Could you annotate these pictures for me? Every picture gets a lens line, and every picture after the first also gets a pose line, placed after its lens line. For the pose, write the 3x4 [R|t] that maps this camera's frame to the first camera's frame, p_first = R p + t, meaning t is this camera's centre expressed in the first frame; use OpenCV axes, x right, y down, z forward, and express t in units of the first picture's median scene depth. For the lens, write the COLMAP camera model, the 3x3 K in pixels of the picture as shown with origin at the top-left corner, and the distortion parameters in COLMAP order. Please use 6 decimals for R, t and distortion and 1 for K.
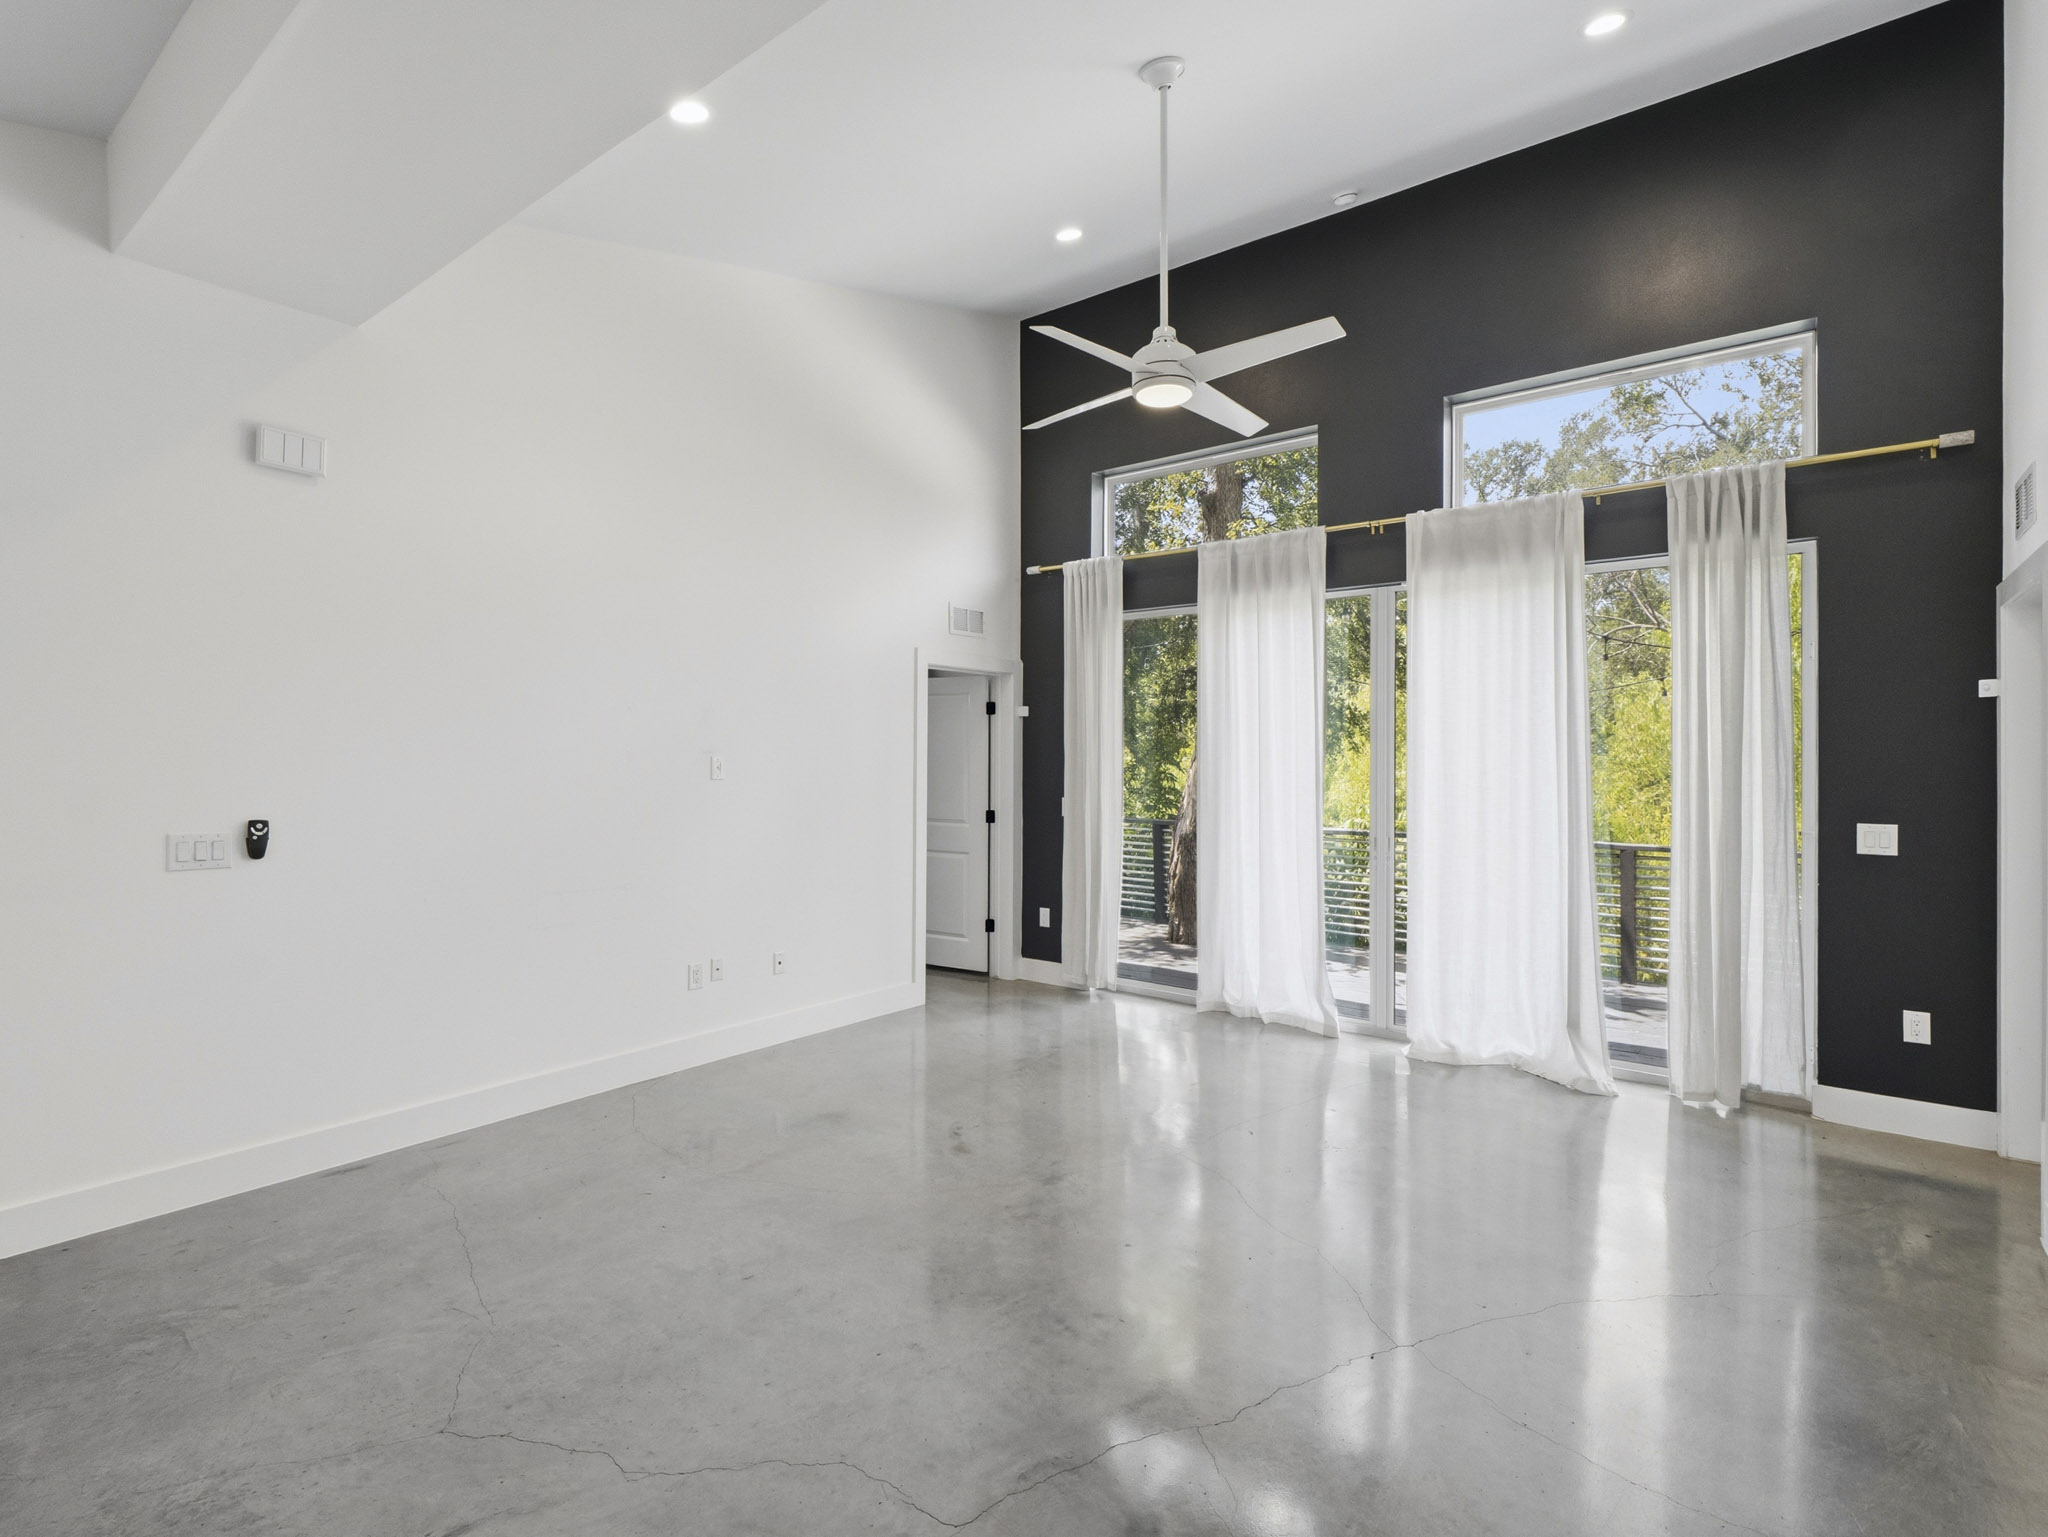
lens RADIAL K [[1000.5, 0, 1019.3], [0, 1000.5, 774.4], [0, 0, 1]] dist [-0.003130, -0.001923]
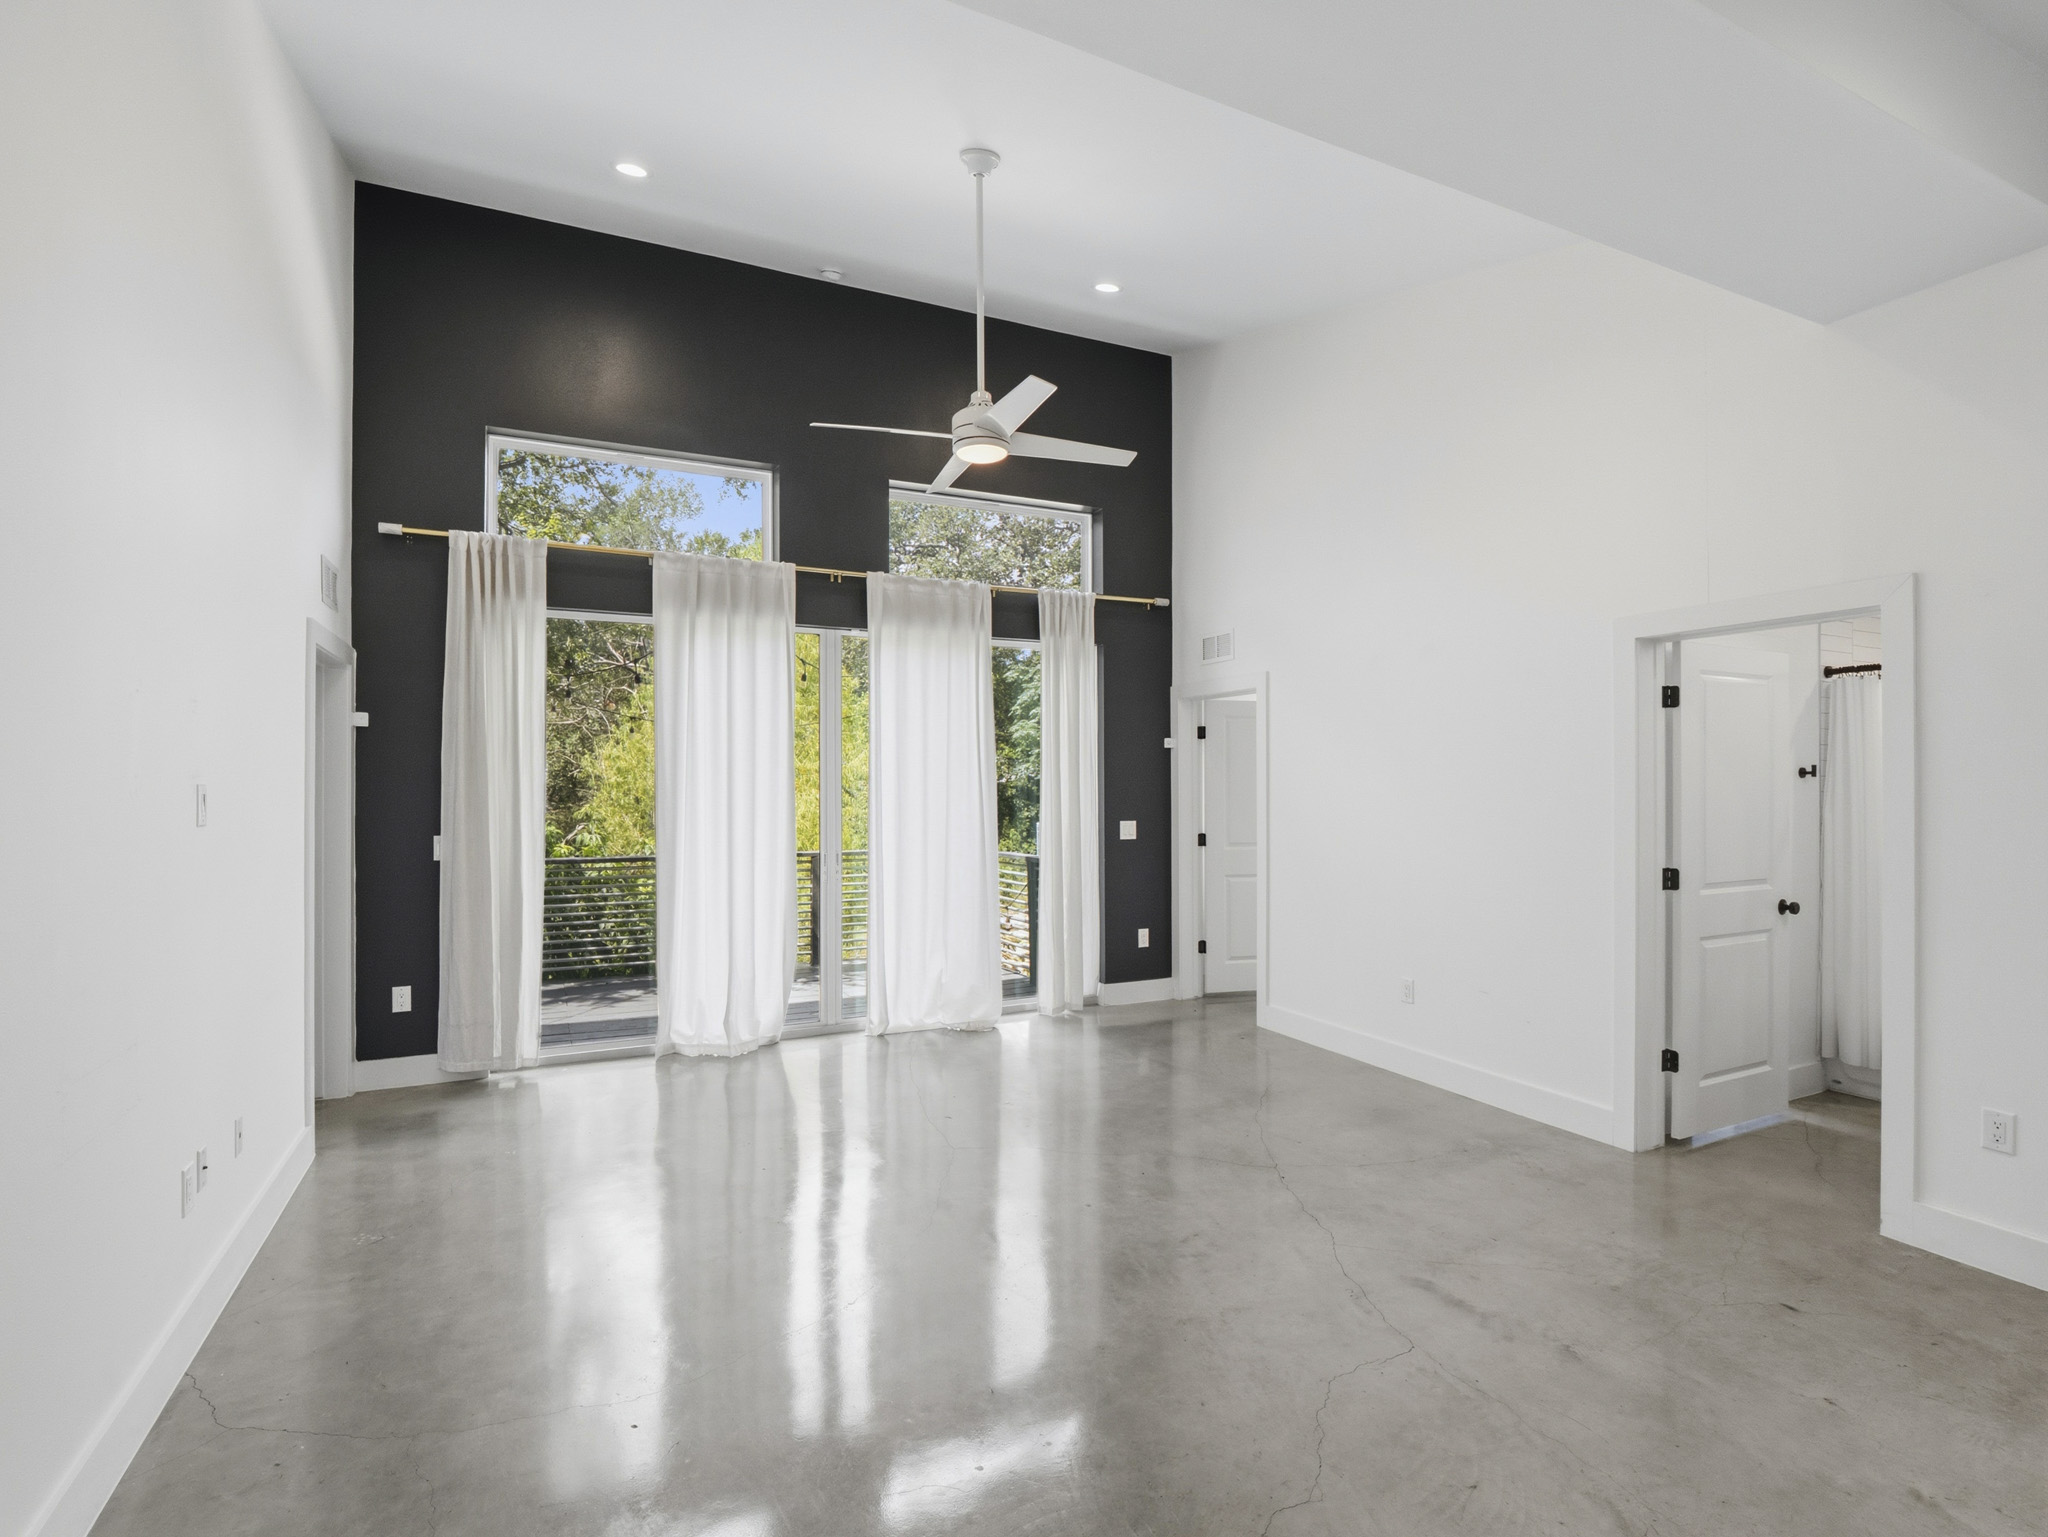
lens RADIAL K [[1000.5, 0, 1013.8], [0, 1000.5, 775.3], [0, 0, 1]] dist [-0.003130, -0.001923]
pose [[0.429103, -0.005880, 0.903236, -0.586795], [0.010732, 0.999941, 0.001411, -0.024832], [-0.903192, 0.009089, 0.429141, 0.355500]]
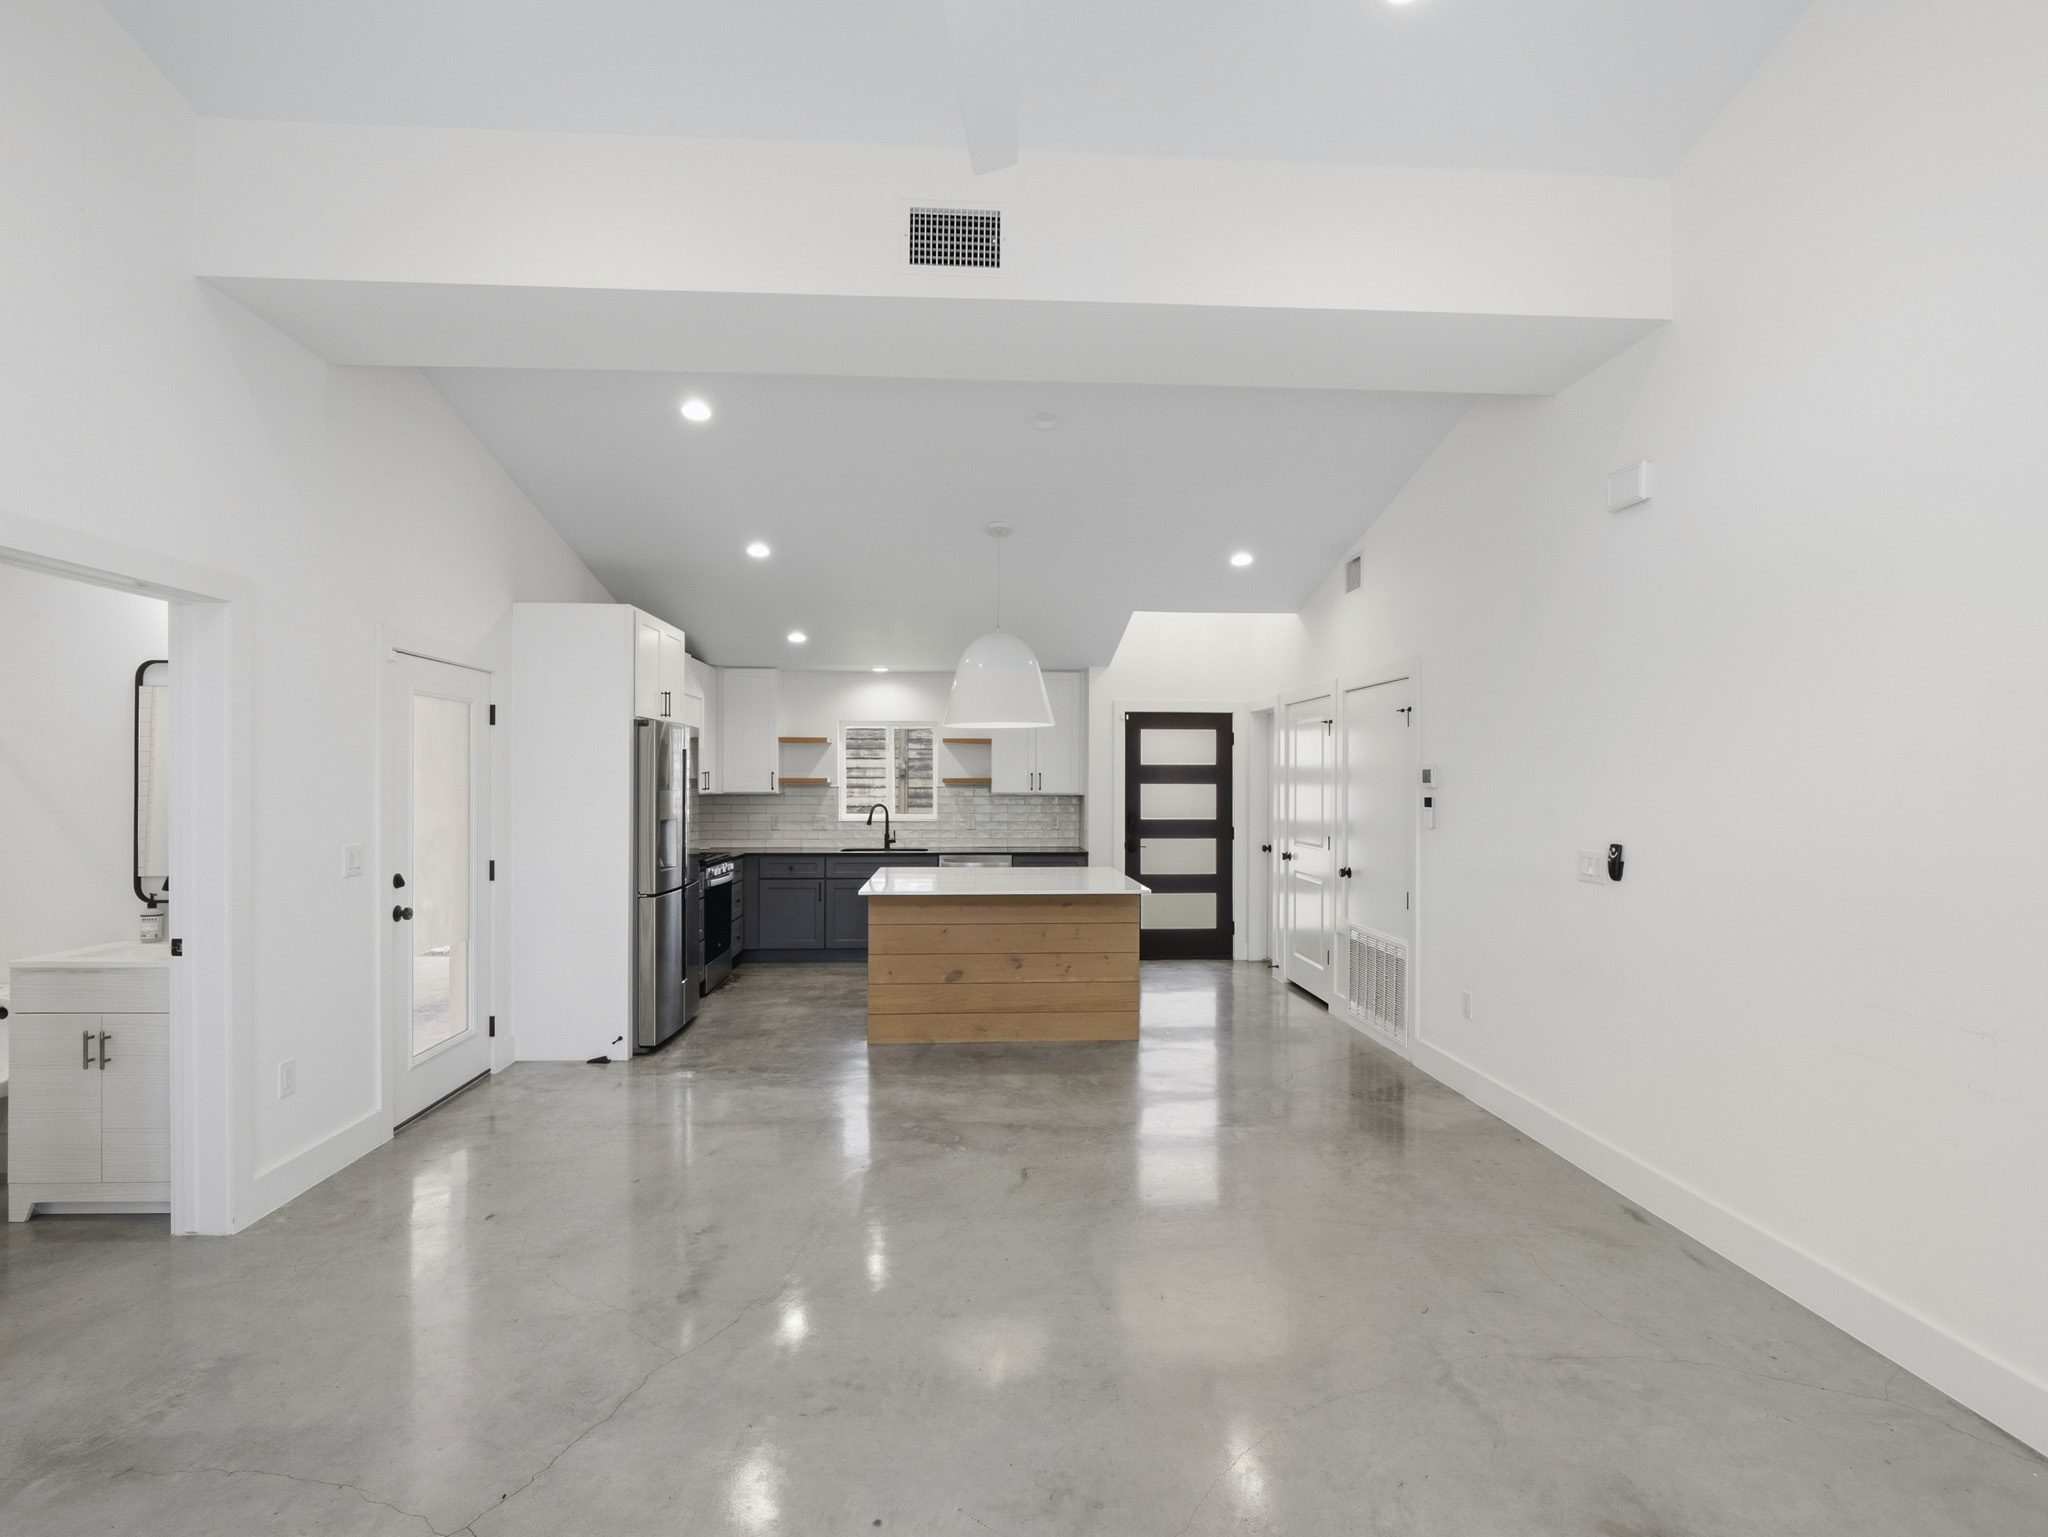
lens RADIAL K [[1000.5, 0, 1023.4], [0, 1000.5, 776.6], [0, 0, 1]] dist [-0.003130, -0.001923]
pose [[-0.765216, -0.009470, -0.643703, 0.288431], [-0.003906, 0.999942, -0.010066, -0.010953], [0.643761, -0.005188, -0.765209, 0.969432]]
